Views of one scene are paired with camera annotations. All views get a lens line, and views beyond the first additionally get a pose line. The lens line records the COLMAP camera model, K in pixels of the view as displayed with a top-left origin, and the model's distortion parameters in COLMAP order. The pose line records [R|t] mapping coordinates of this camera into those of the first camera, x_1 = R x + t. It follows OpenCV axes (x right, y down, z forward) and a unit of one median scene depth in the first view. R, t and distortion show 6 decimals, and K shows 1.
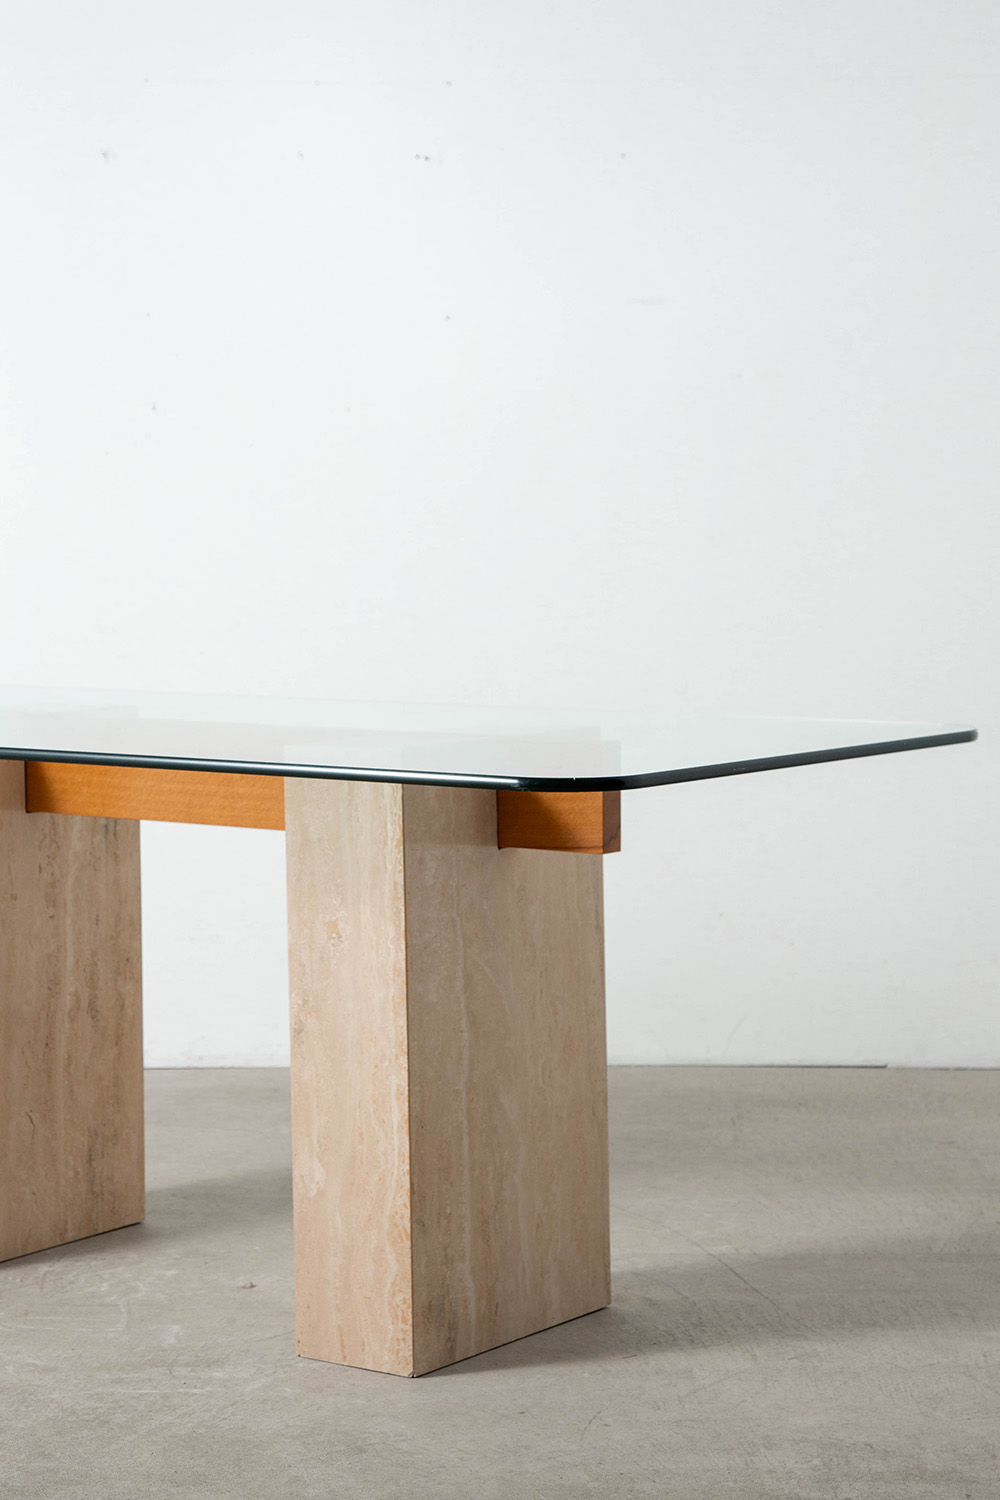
lens RADIAL K [[2939.8, 0, 503.3], [0, 2939.8, 758.3], [0, 0, 1]] dist [0.378062, 0.000000]
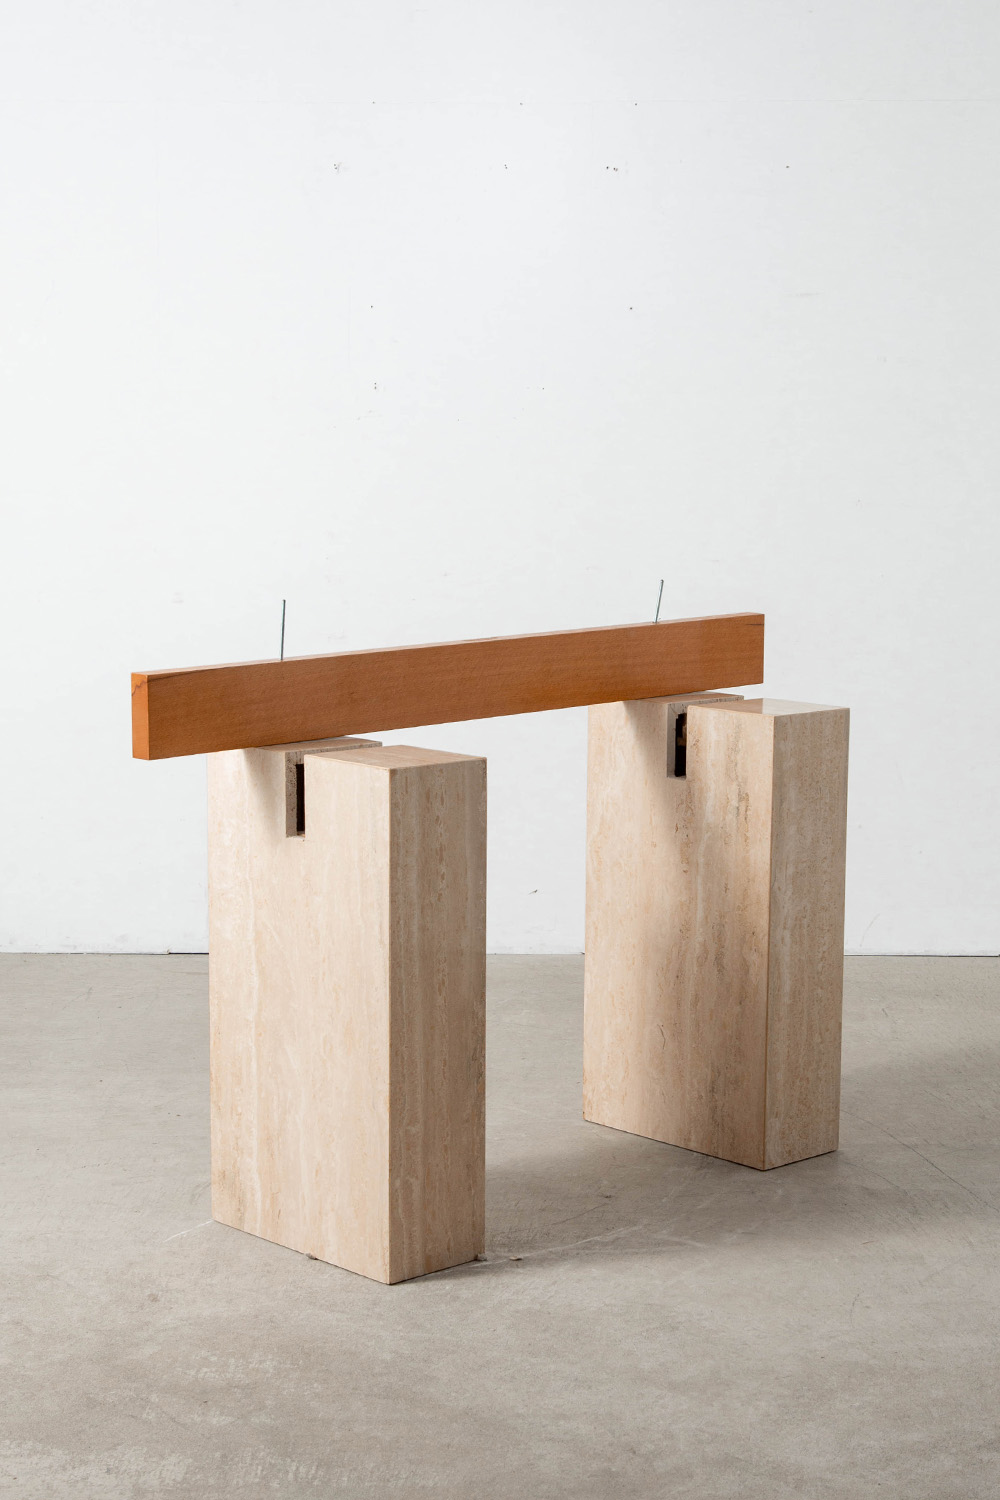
lens RADIAL K [[2939.8, 0, 507.6], [0, 2939.8, 874.7], [0, 0, 1]] dist [0.378062, 0.000000]
pose [[-0.175091, 0.187909, -0.966454, 1.100201], [-0.081283, 0.975508, 0.204395, -0.198044], [0.981191, 0.114345, -0.155529, 1.251524]]
